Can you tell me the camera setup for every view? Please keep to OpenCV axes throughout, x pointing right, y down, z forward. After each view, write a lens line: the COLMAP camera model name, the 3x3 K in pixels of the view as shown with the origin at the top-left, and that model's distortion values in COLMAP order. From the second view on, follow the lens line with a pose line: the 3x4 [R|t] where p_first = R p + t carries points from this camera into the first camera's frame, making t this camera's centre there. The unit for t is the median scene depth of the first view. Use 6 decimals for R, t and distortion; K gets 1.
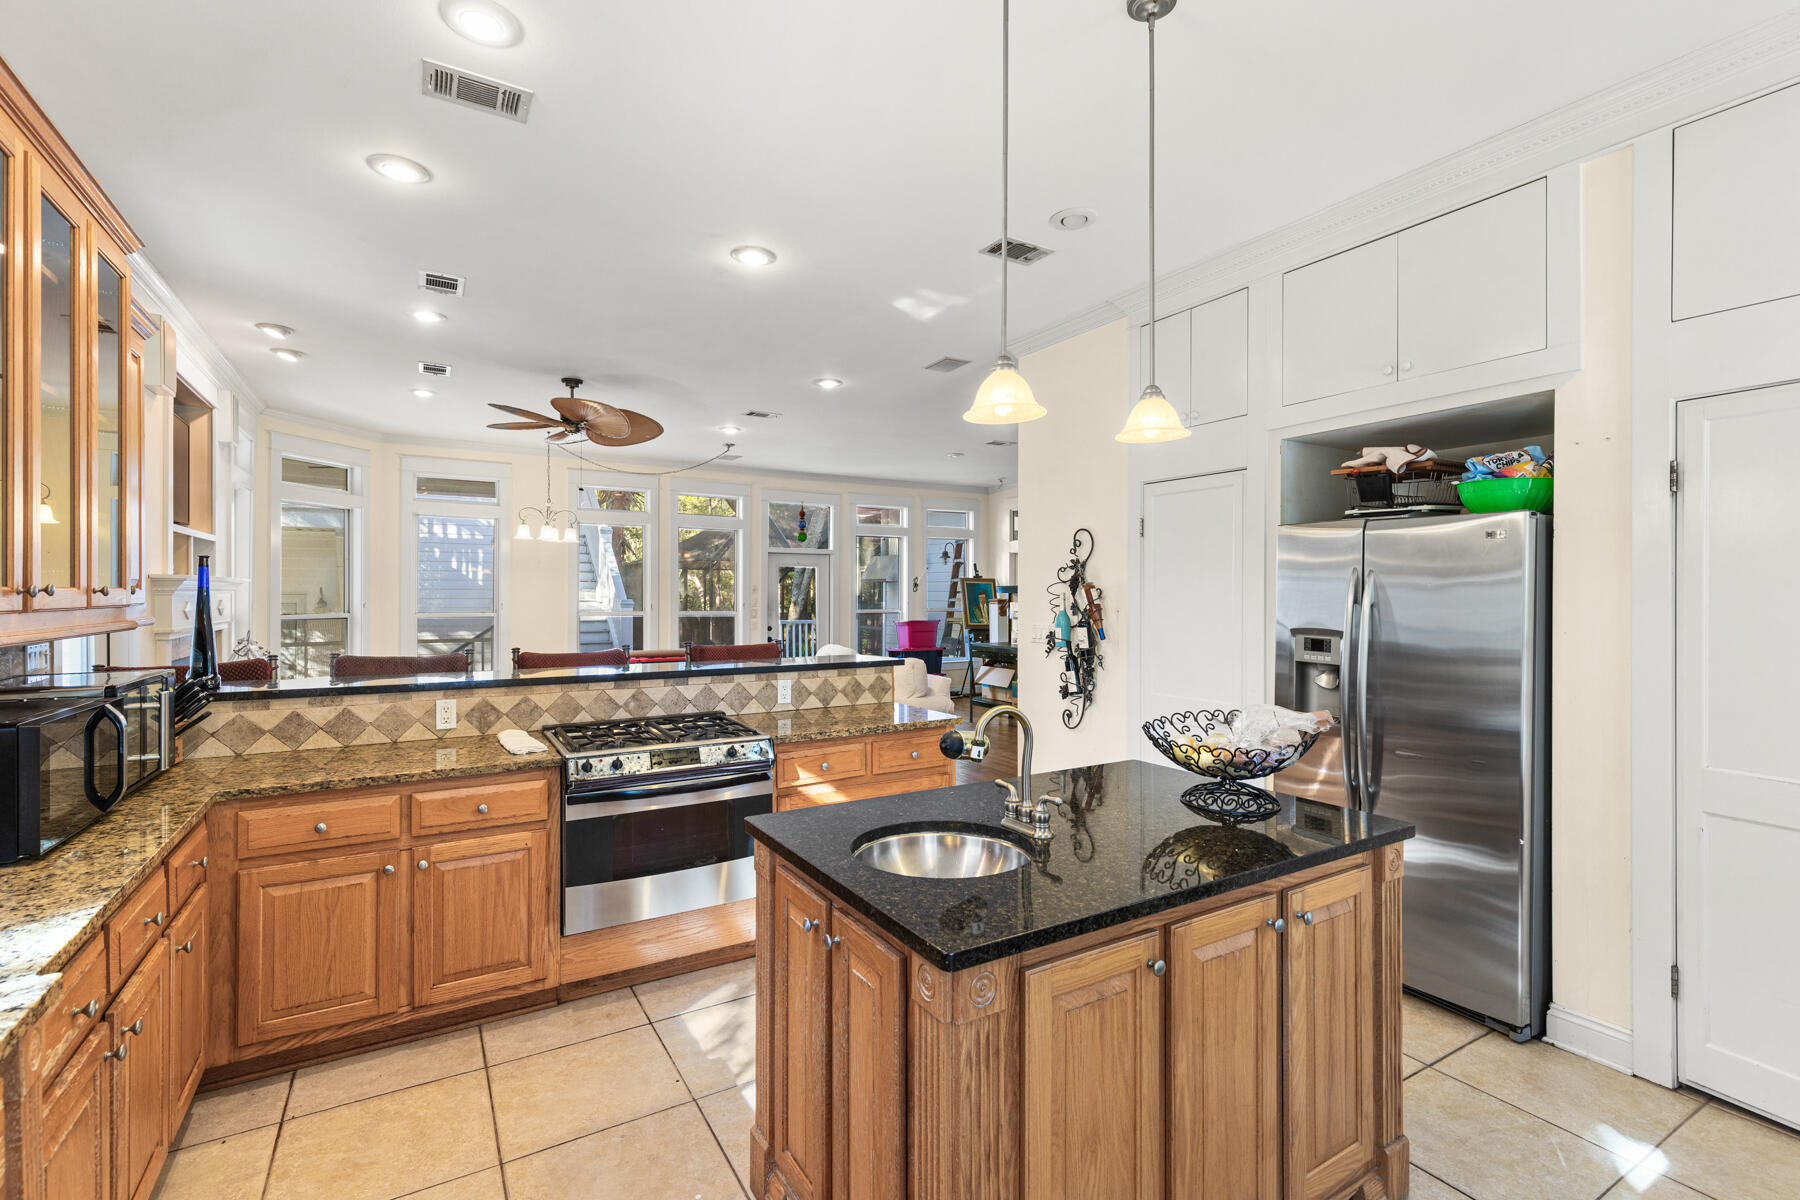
lens RADIAL K [[812.1, 0, 903.1], [0, 812.1, 596.8], [0, 0, 1]] dist [0.003270, -0.000588]
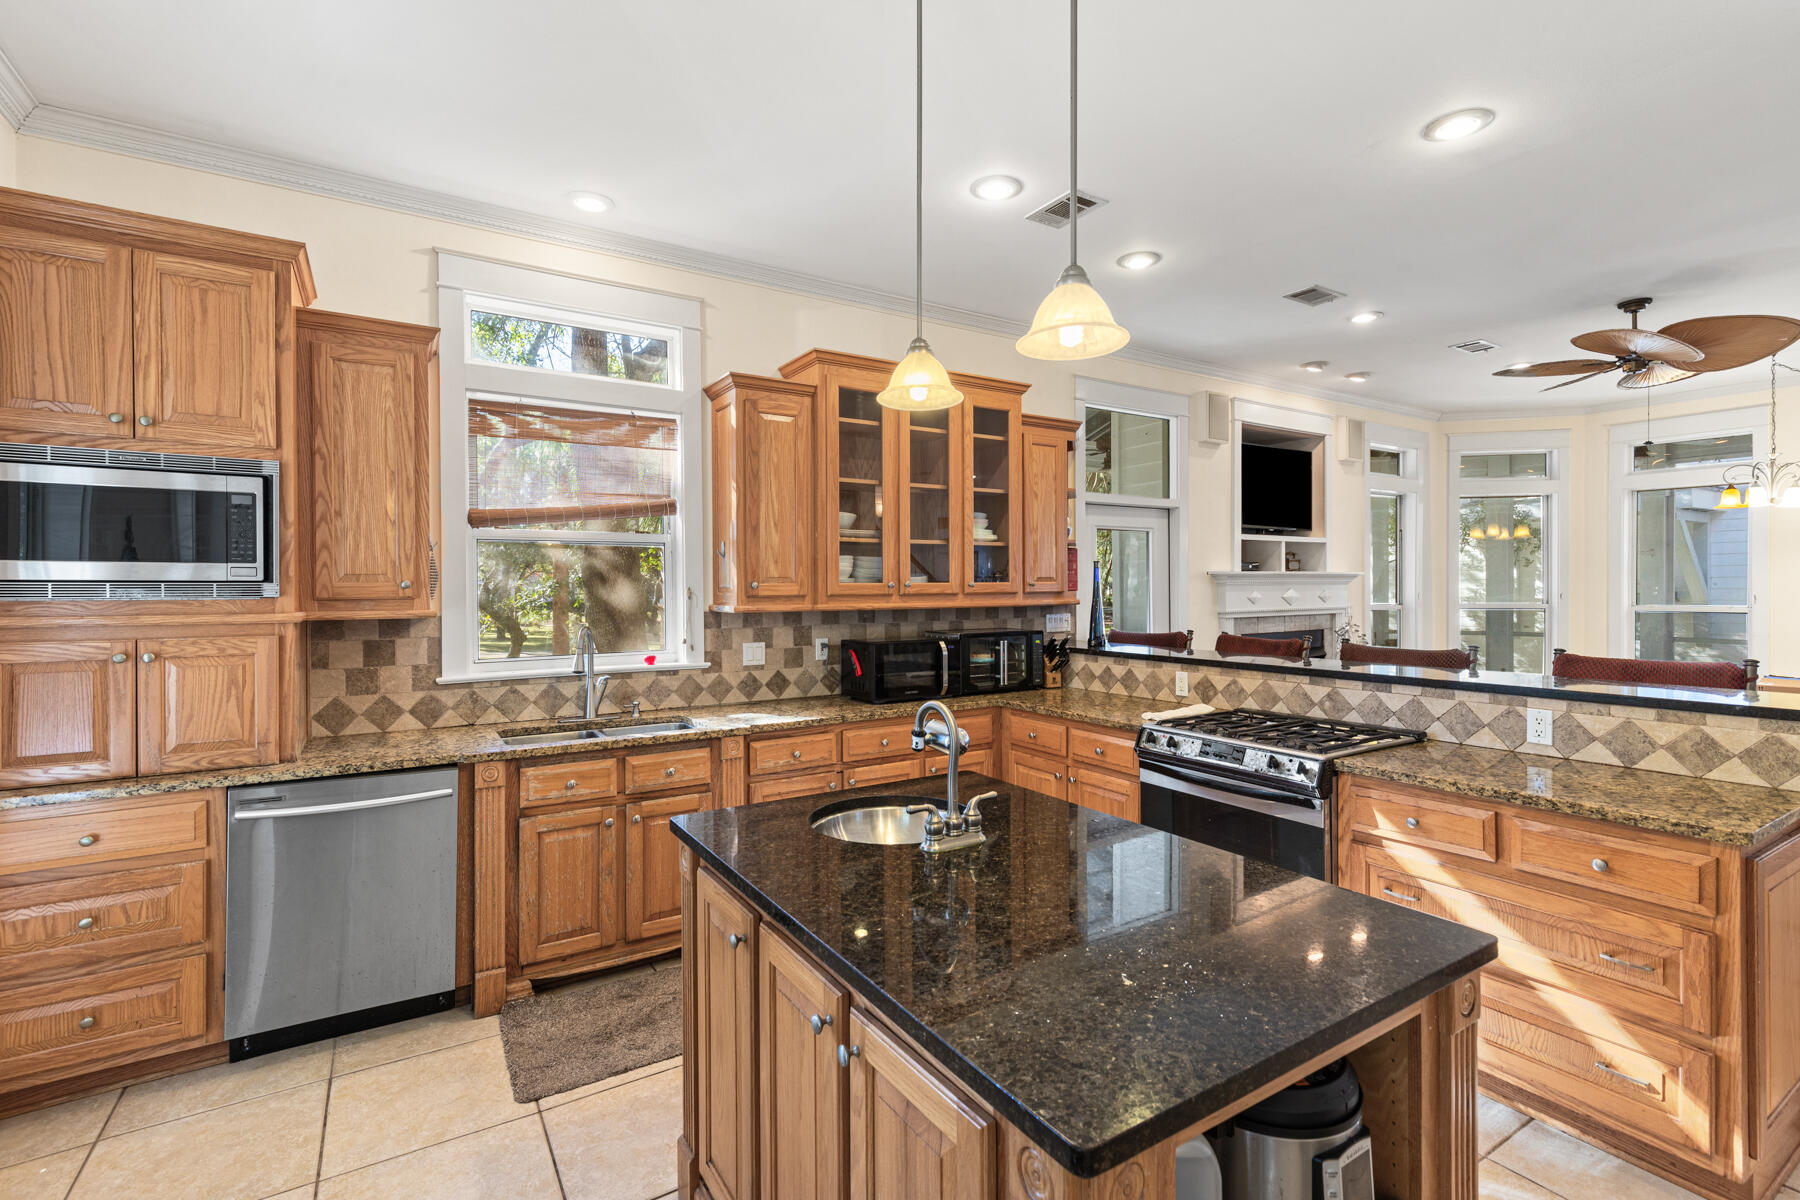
lens RADIAL K [[812.1, 0, 901.9], [0, 812.1, 593.8], [0, 0, 1]] dist [0.003270, -0.000588]
pose [[0.016107, 0.006777, -0.999847, 0.578823], [0.000524, 0.999977, 0.006786, 0.001408], [0.999870, -0.000634, 0.016103, 0.507609]]
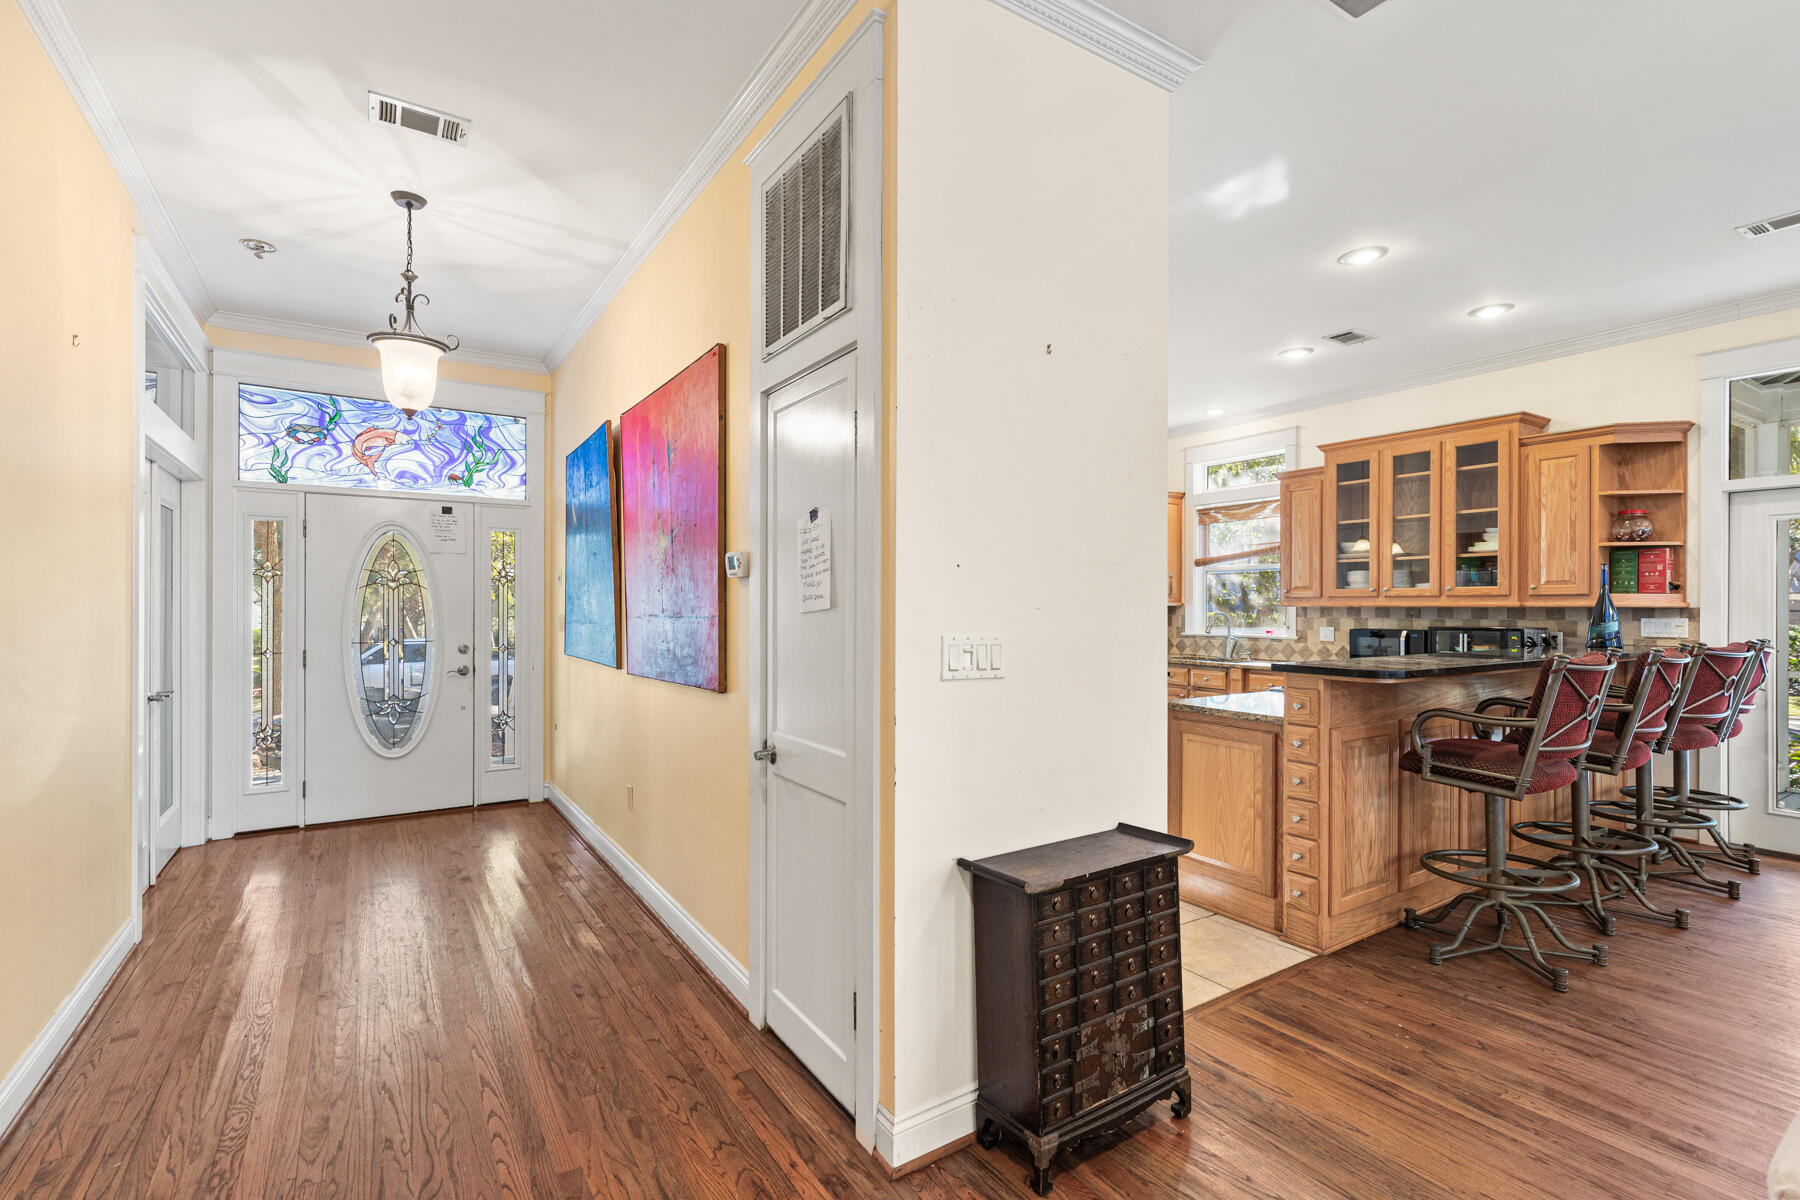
lens RADIAL K [[812.1, 0, 902.5], [0, 812.1, 606.4], [0, 0, 1]] dist [0.003270, -0.000588]
pose [[-0.999683, -0.003633, -0.024895, 0.440302], [-0.003780, 0.999976, 0.005842, 0.024348], [0.024873, 0.005934, -0.999673, 2.142944]]
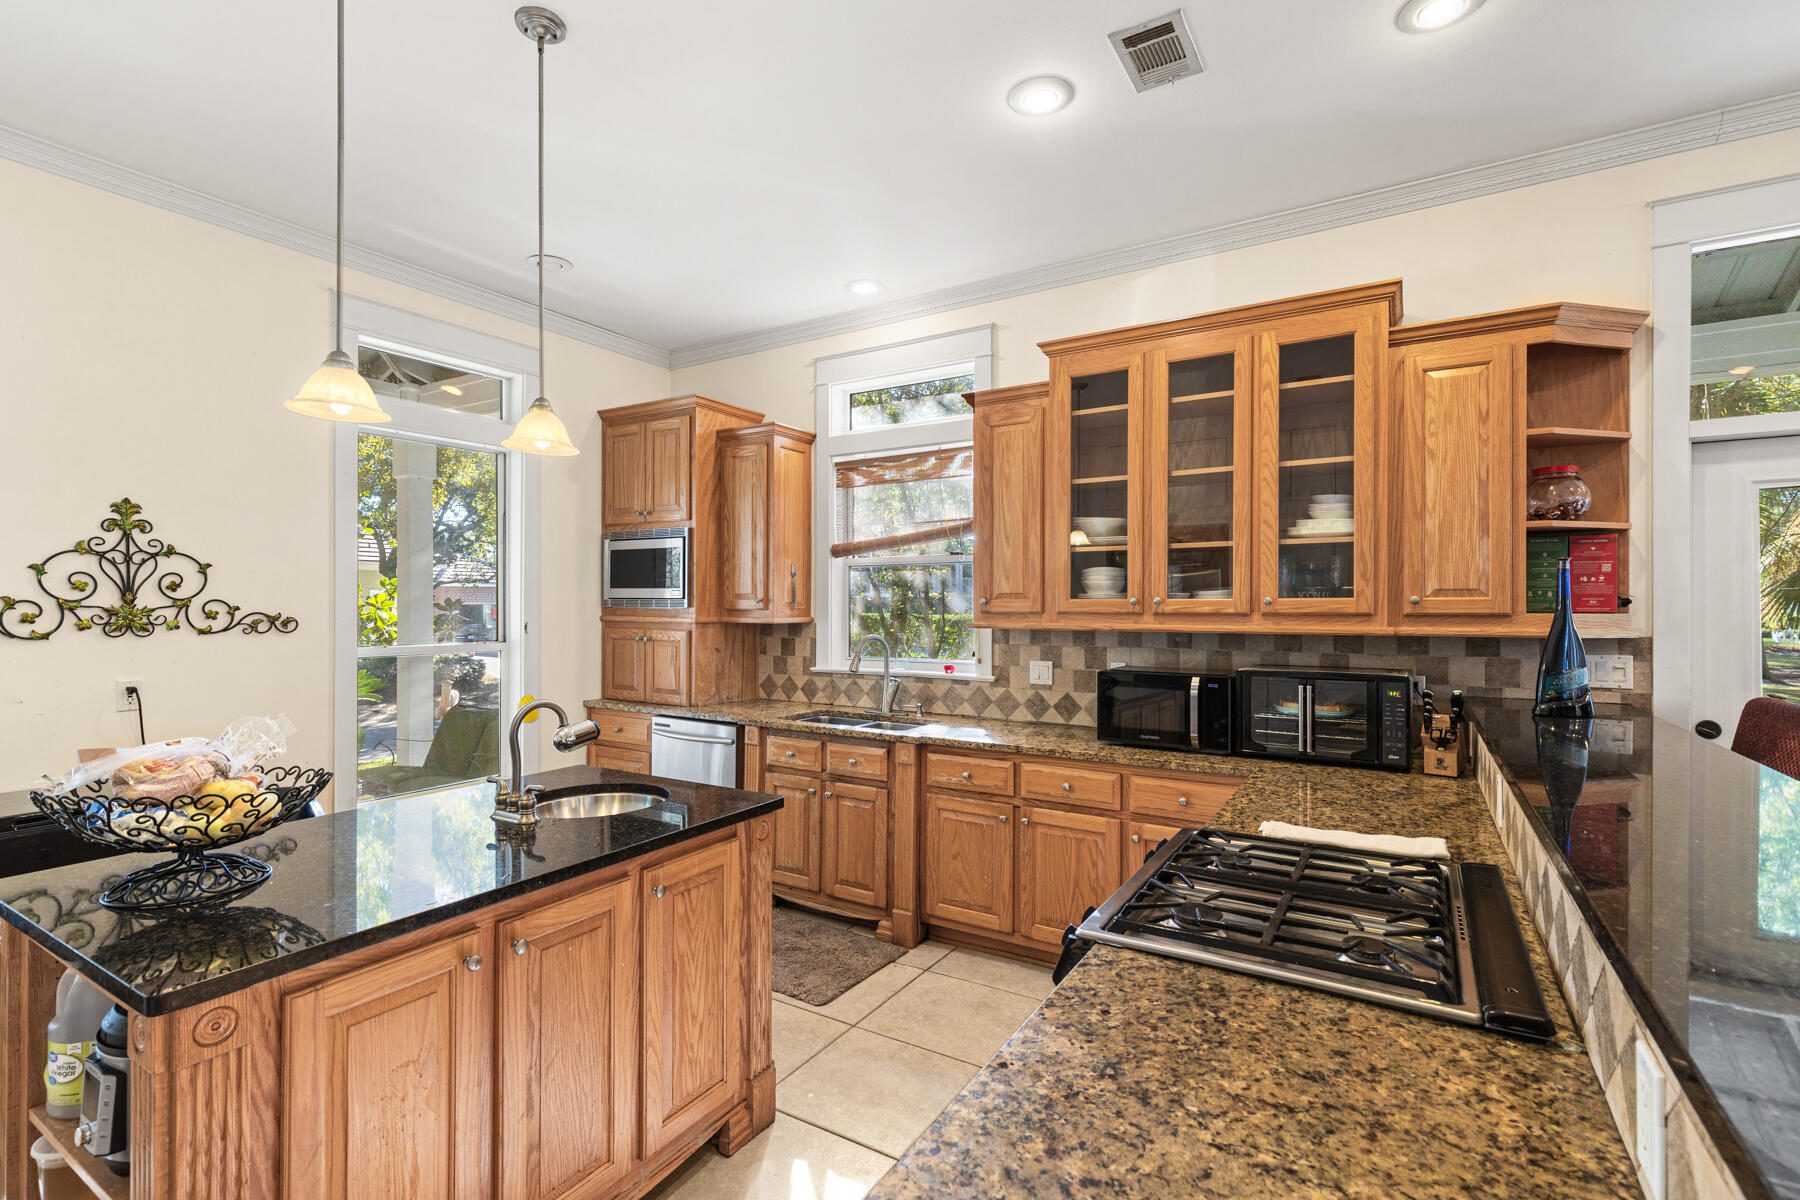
lens RADIAL K [[812.1, 0, 906.1], [0, 812.1, 601.5], [0, 0, 1]] dist [0.003270, -0.000588]
pose [[-0.890992, -0.003487, -0.454005, 0.093515], [-0.004332, 0.999990, 0.000821, -0.002719], [0.453998, 0.002698, -0.890999, 1.216961]]
